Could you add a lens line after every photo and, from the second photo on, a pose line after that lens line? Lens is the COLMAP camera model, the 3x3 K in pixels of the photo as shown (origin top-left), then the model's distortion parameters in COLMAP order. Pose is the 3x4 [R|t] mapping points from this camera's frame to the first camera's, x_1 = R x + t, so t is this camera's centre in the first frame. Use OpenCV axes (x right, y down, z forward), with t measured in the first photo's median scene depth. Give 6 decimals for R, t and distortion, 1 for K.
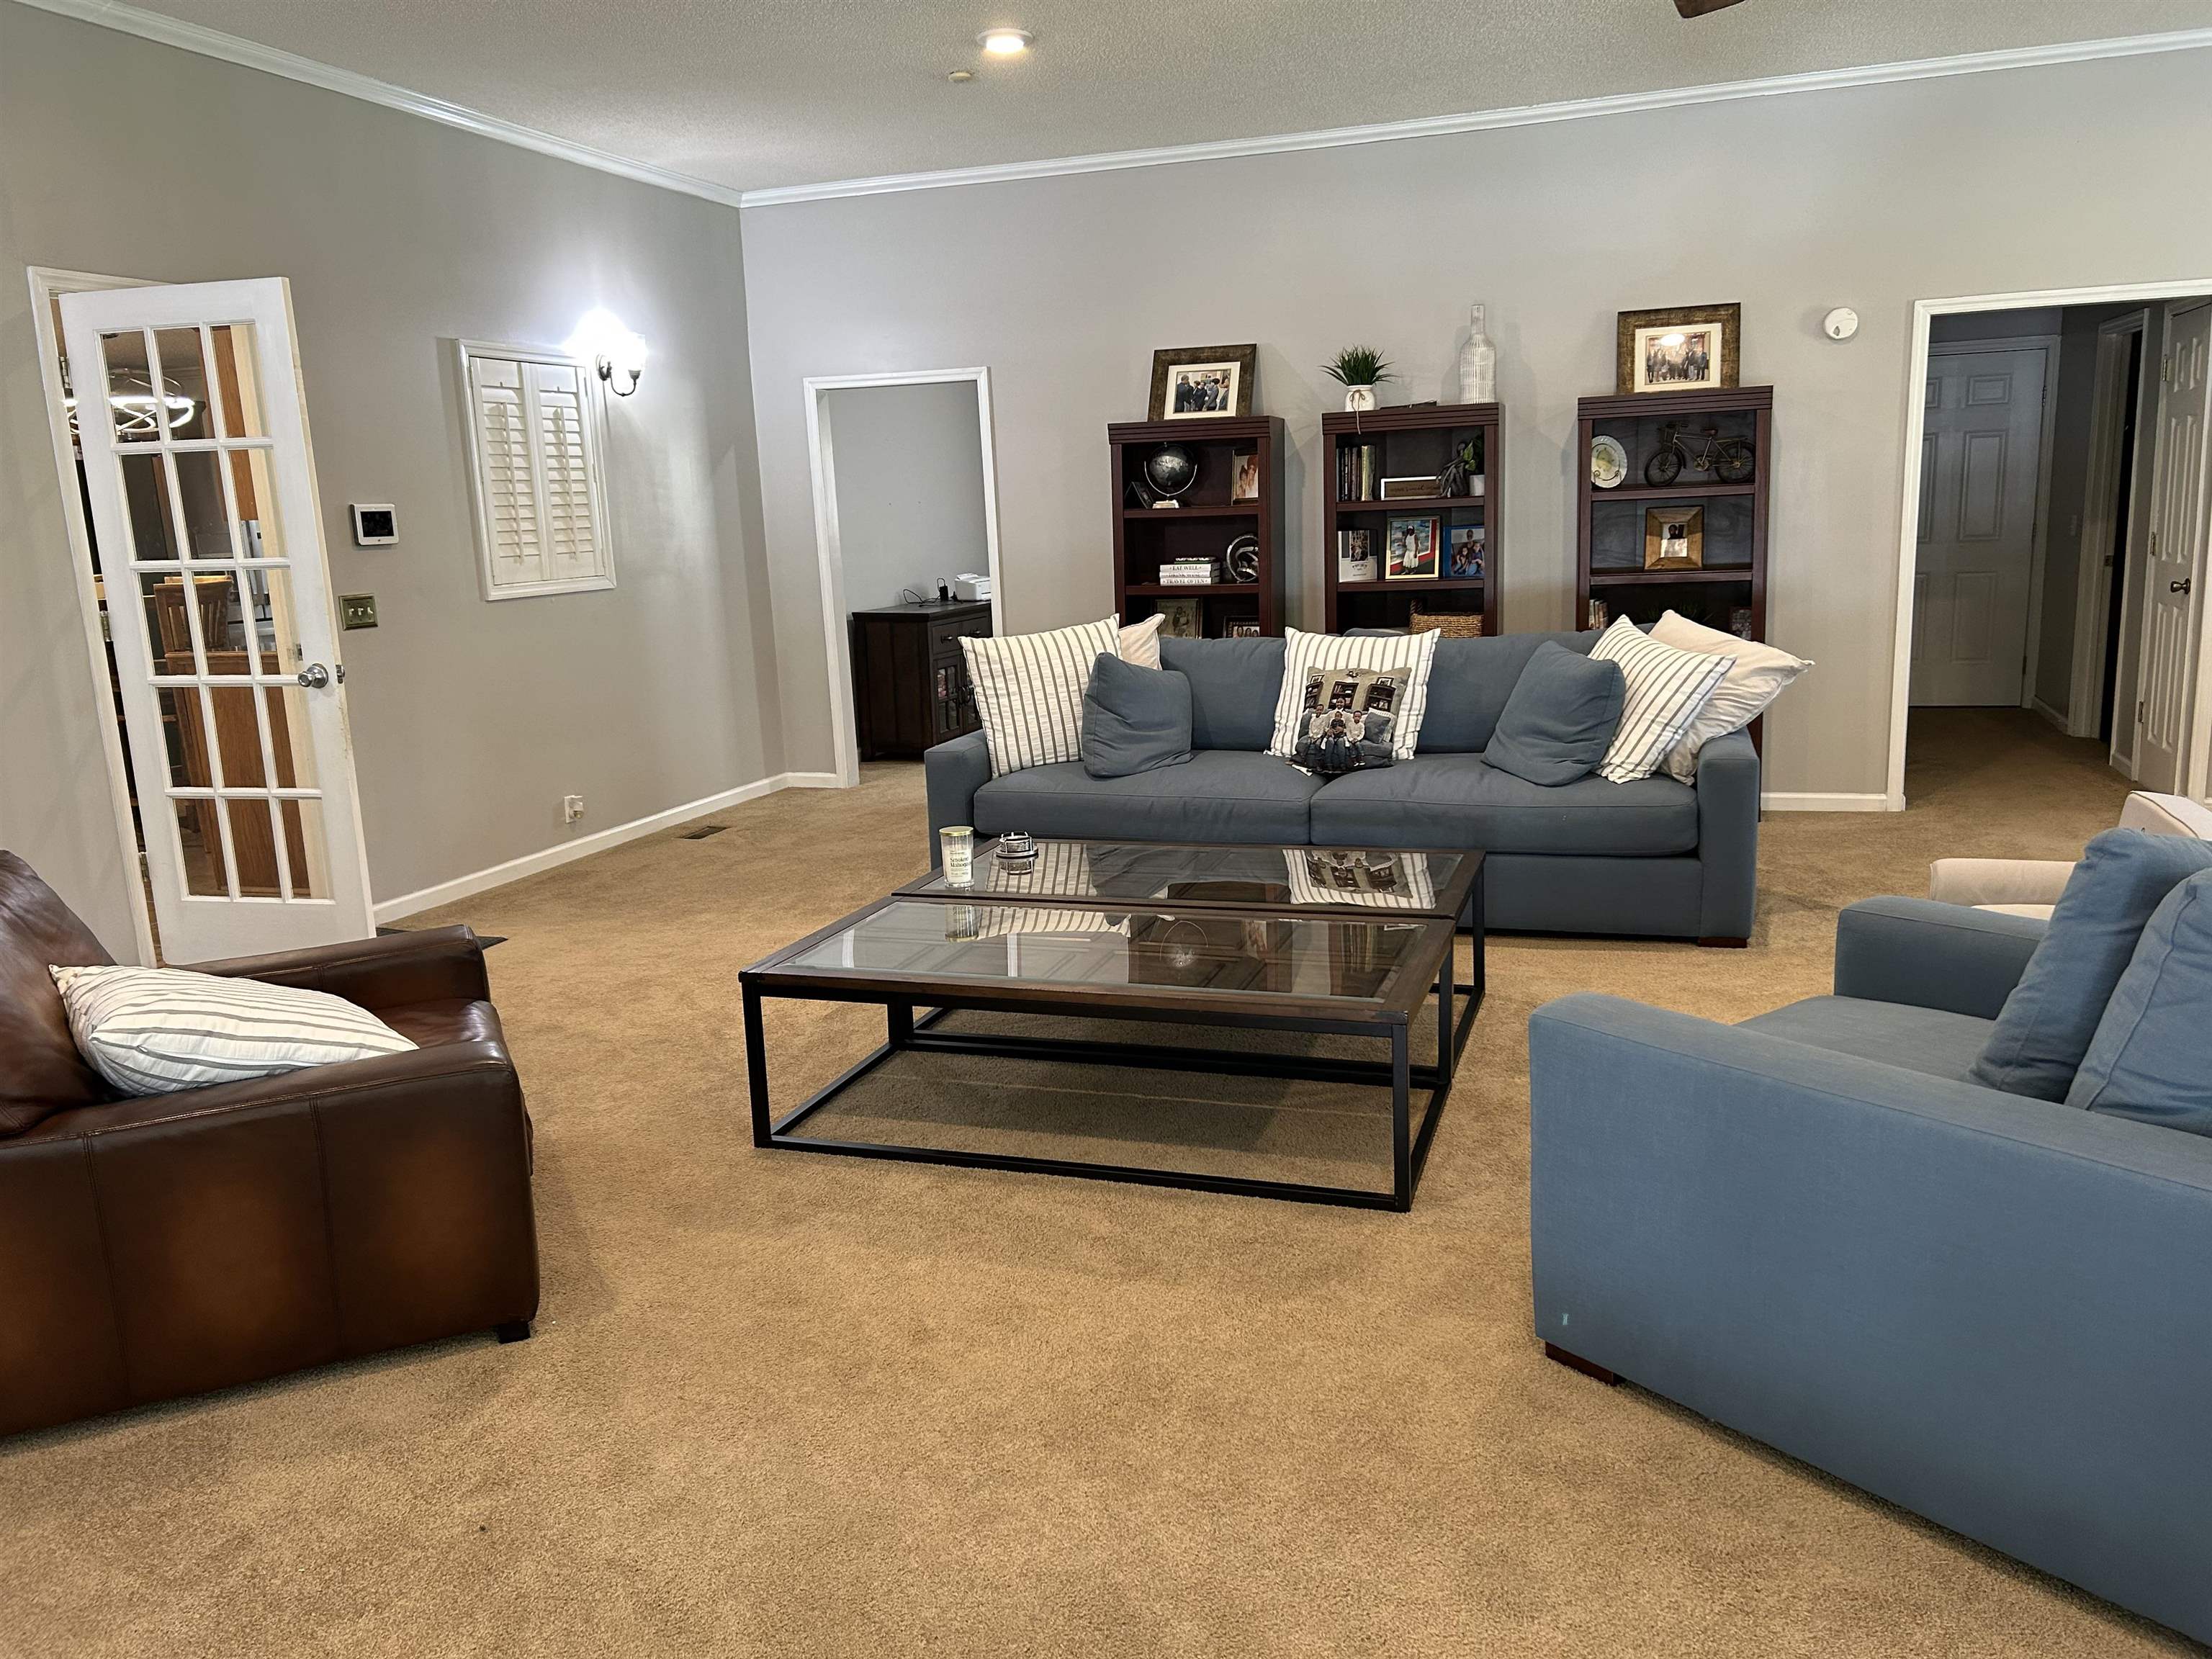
lens RADIAL K [[1685.0, 0, 1110.8], [0, 1685.0, 840.3], [0, 0, 1]] dist [0.039566, -0.051742]
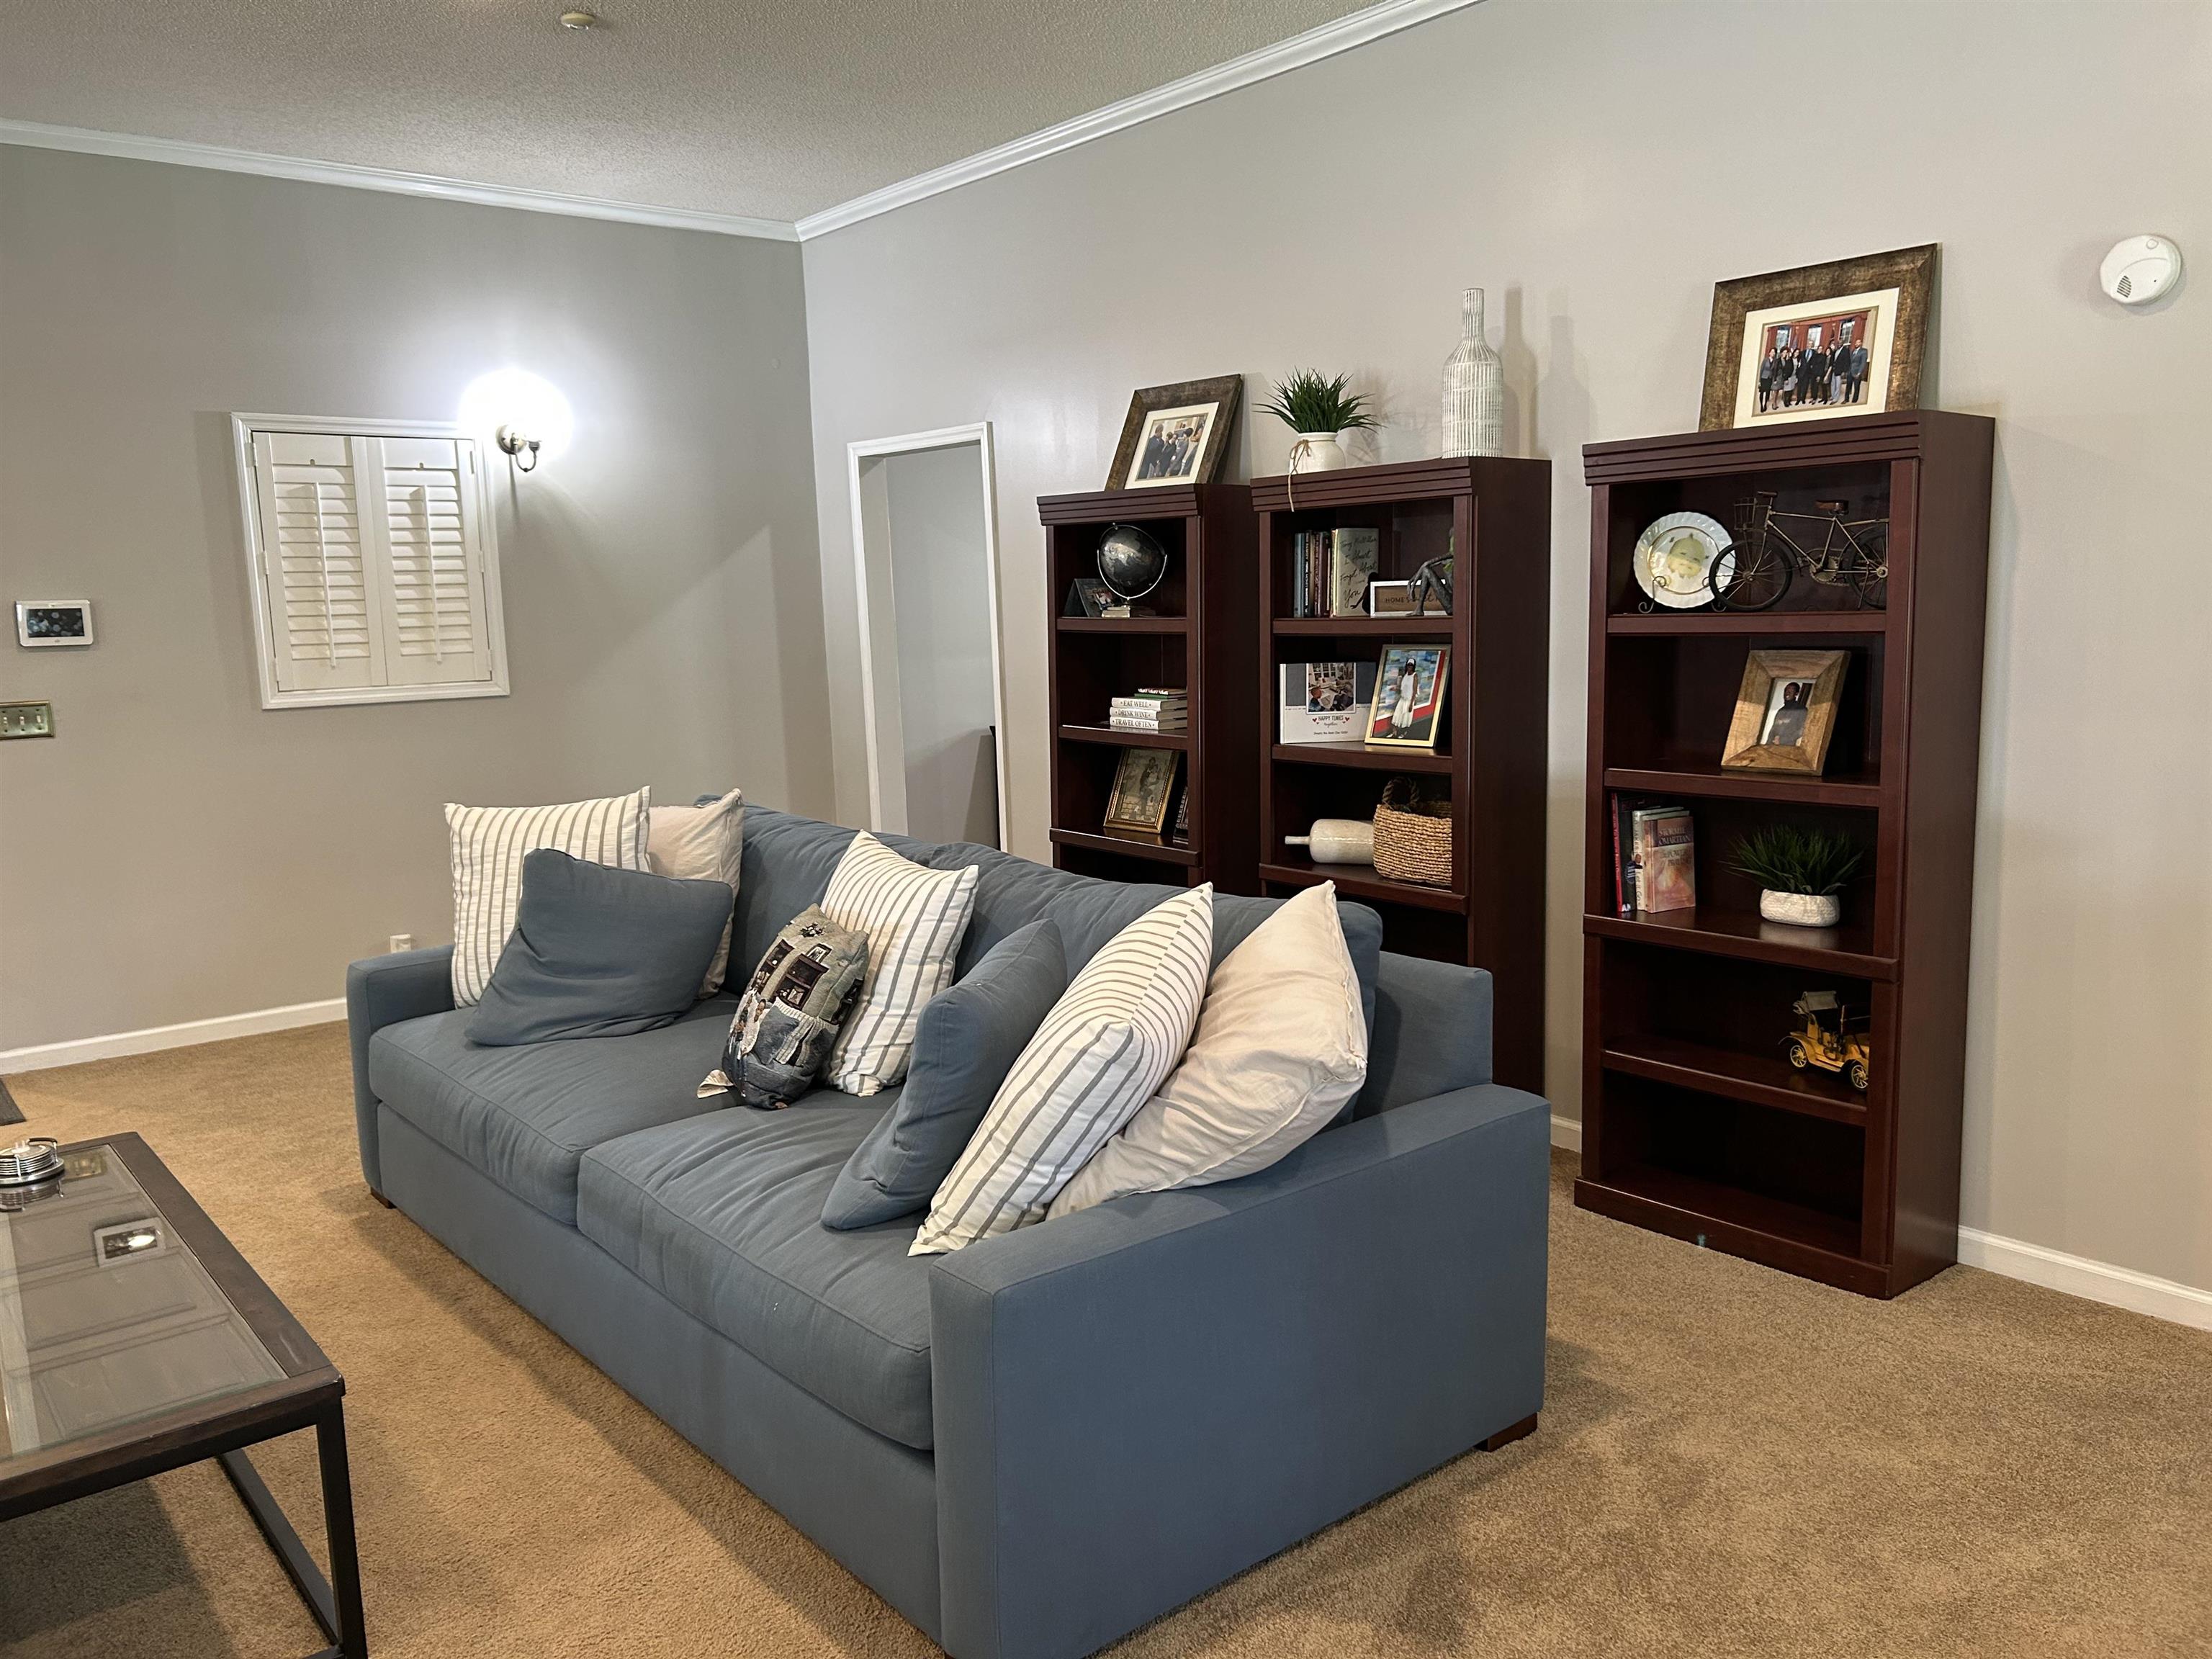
lens RADIAL K [[1685.0, 0, 1110.8], [0, 1685.0, 840.3], [0, 0, 1]] dist [0.039566, -0.051742]
pose [[0.846223, 0.095964, -0.524115, 0.416545], [-0.113267, 0.993564, -0.000958, -0.110042], [0.520650, 0.060176, 0.851647, 0.436688]]
